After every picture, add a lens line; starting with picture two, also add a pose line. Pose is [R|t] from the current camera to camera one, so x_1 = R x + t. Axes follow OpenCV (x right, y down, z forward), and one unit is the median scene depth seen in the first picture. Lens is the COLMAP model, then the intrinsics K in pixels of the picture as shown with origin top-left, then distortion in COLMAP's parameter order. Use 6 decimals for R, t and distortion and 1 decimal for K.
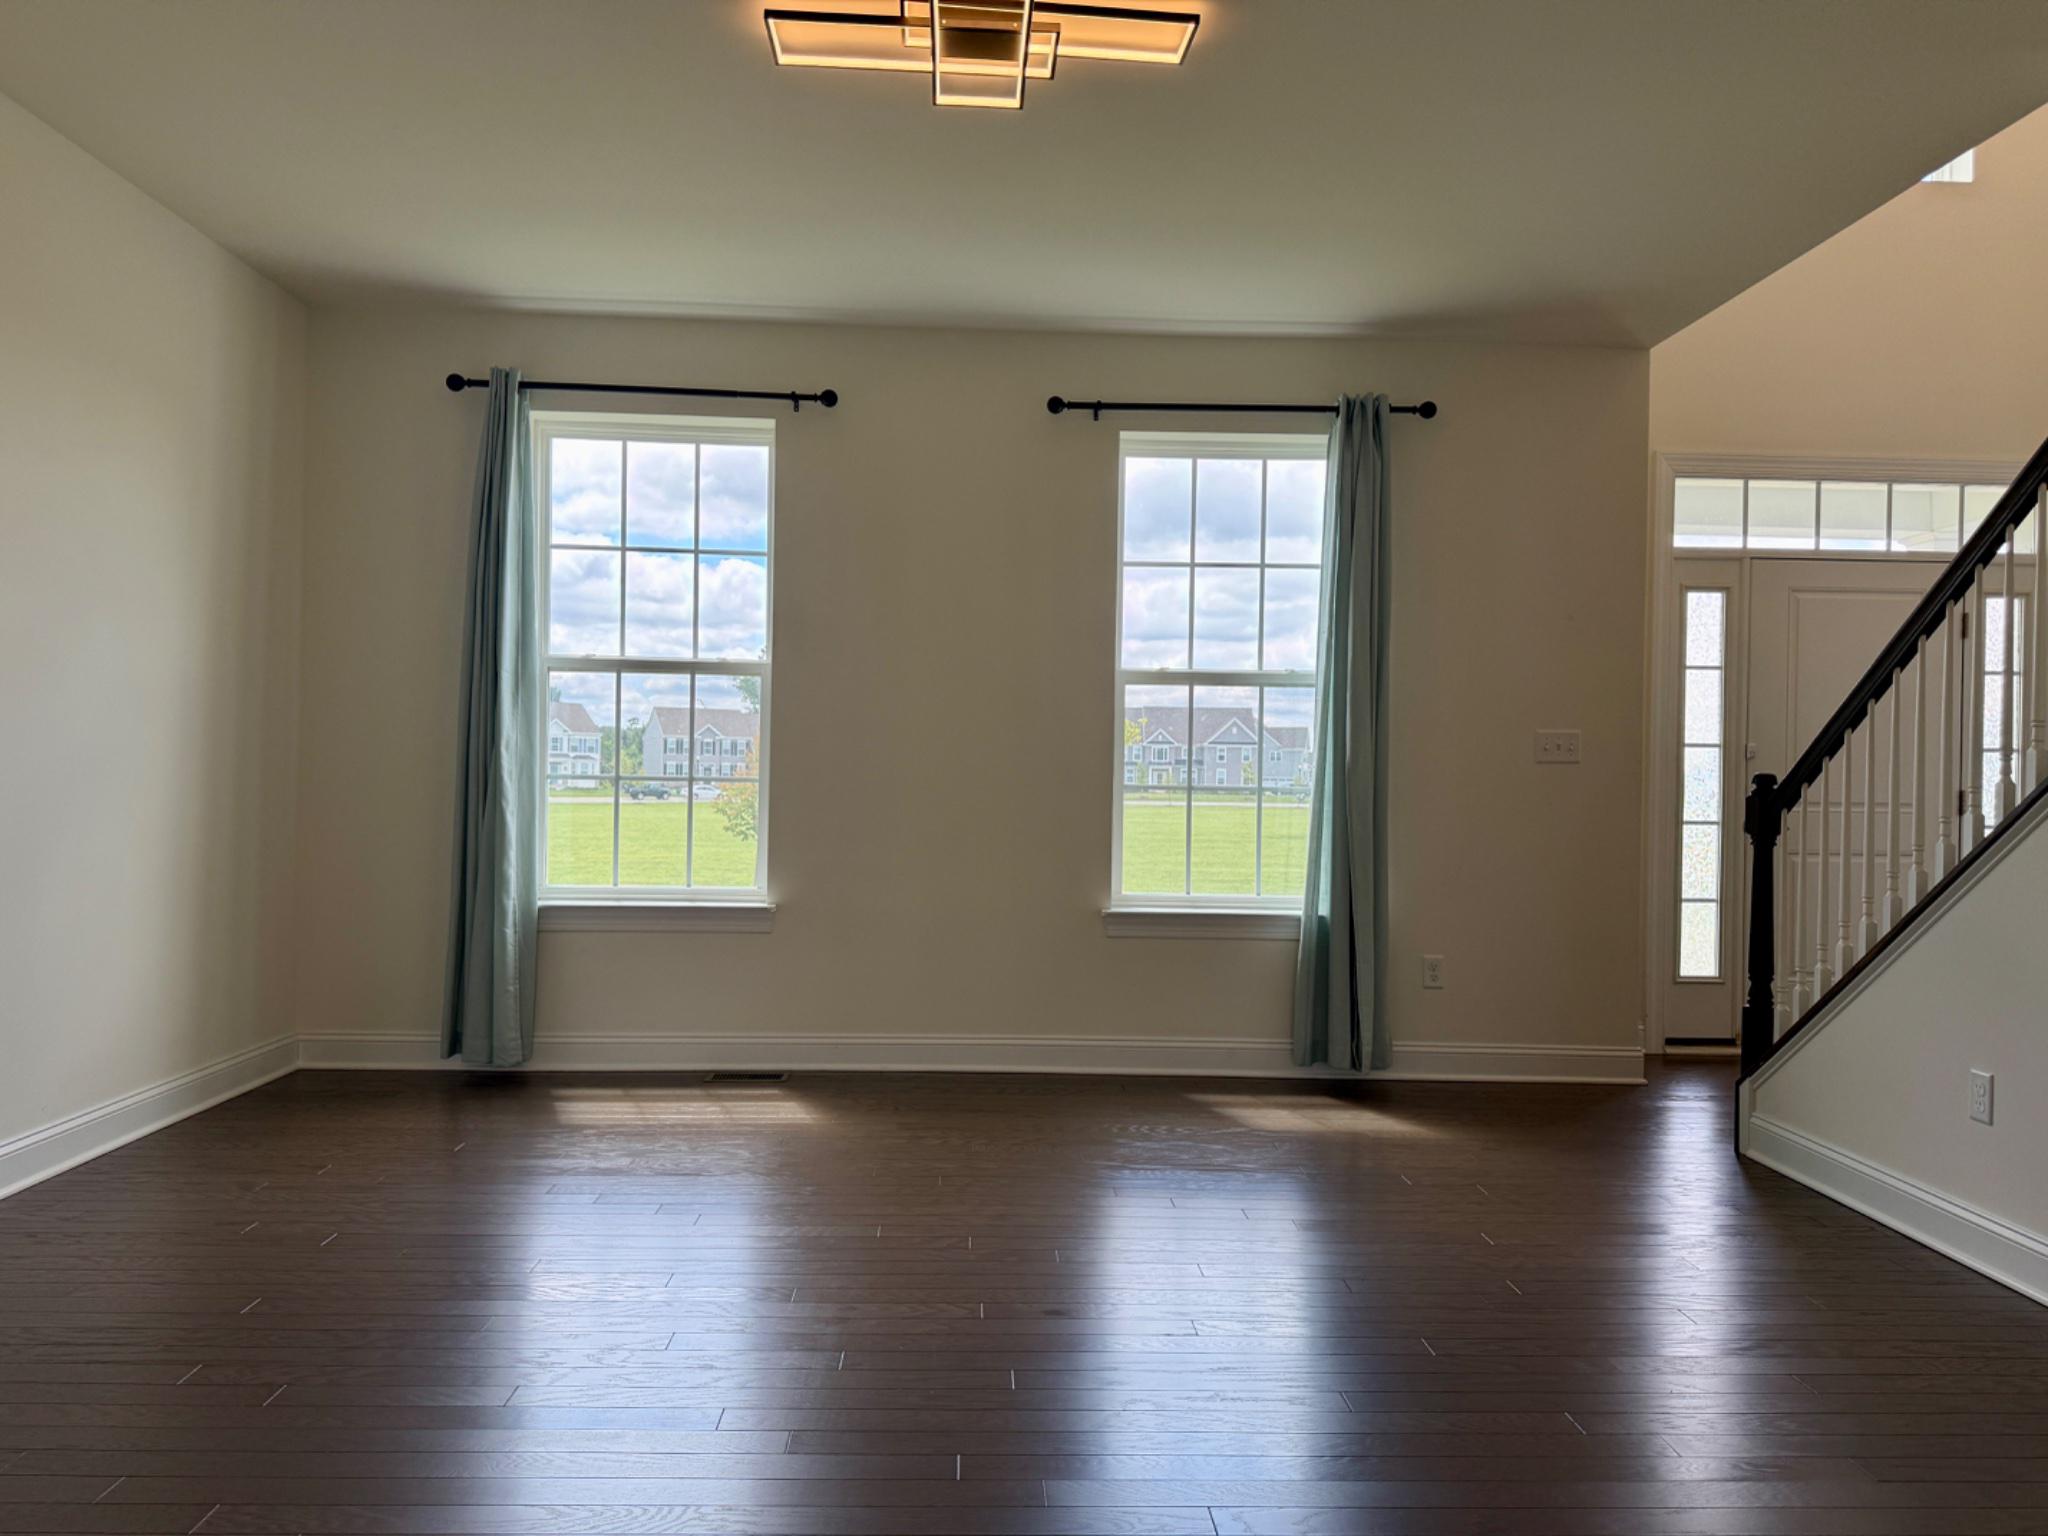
lens RADIAL K [[1434.9, 0, 1014.3], [0, 1434.9, 780.4], [0, 0, 1]] dist [0.038233, -0.044343]
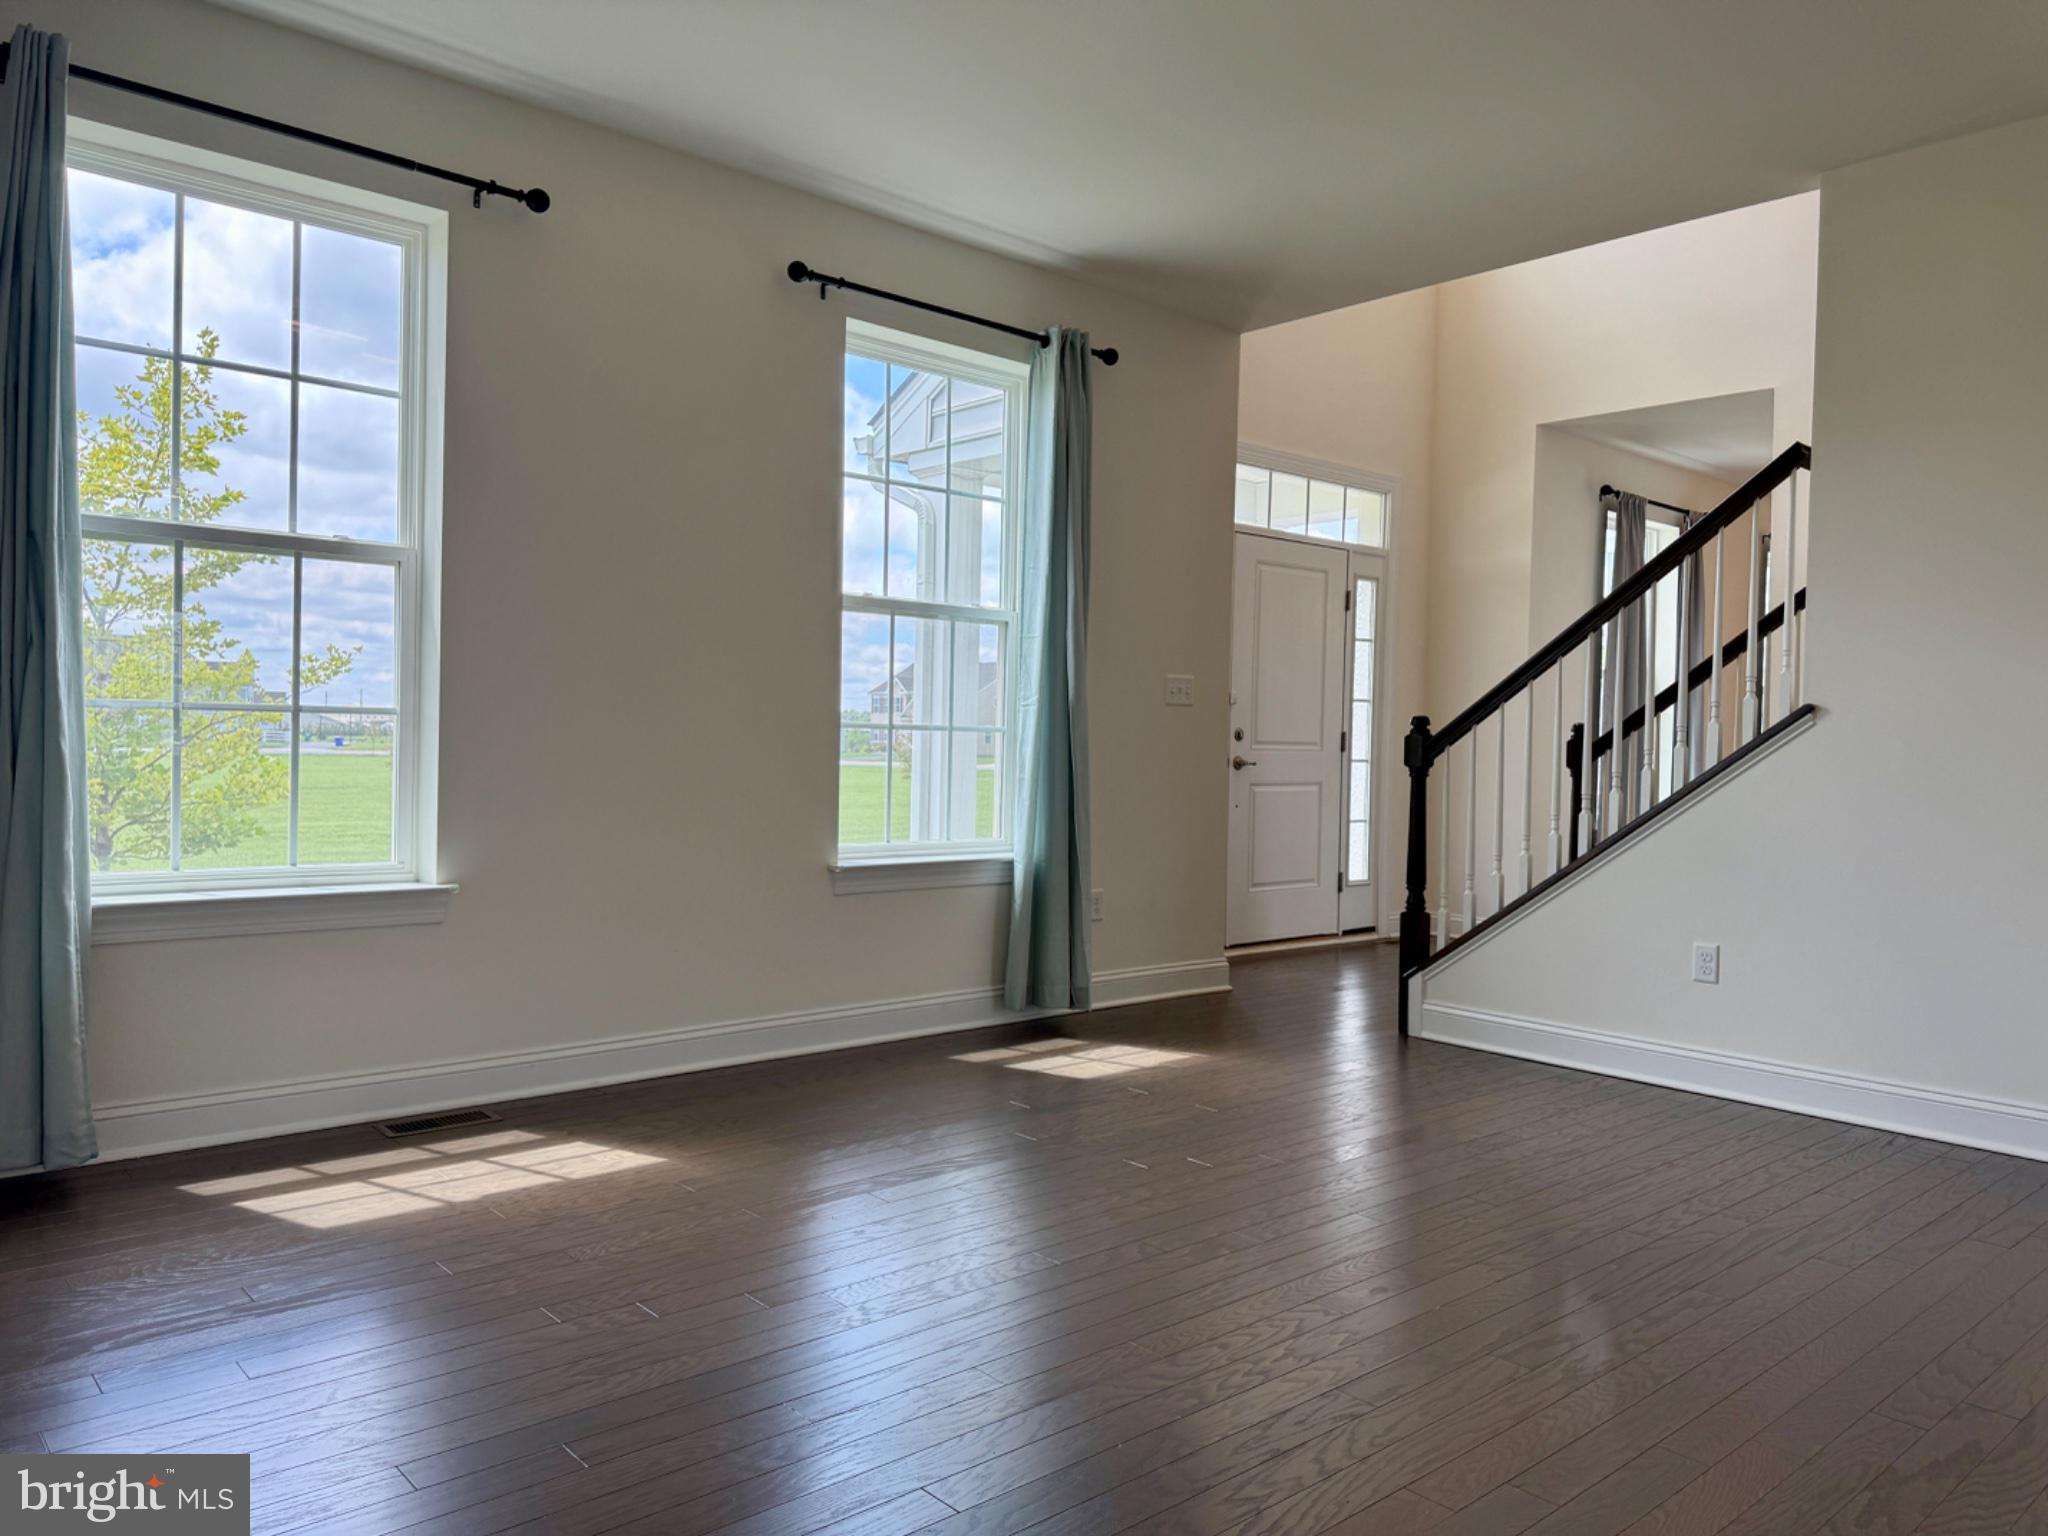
lens RADIAL K [[1434.9, 0, 1030.2], [0, 1434.9, 771.4], [0, 0, 1]] dist [0.038233, -0.044343]
pose [[0.771039, -0.013798, 0.636639, -0.409416], [-0.005732, 0.999574, 0.028606, 0.007329], [-0.636762, -0.025706, 0.770631, 0.247519]]
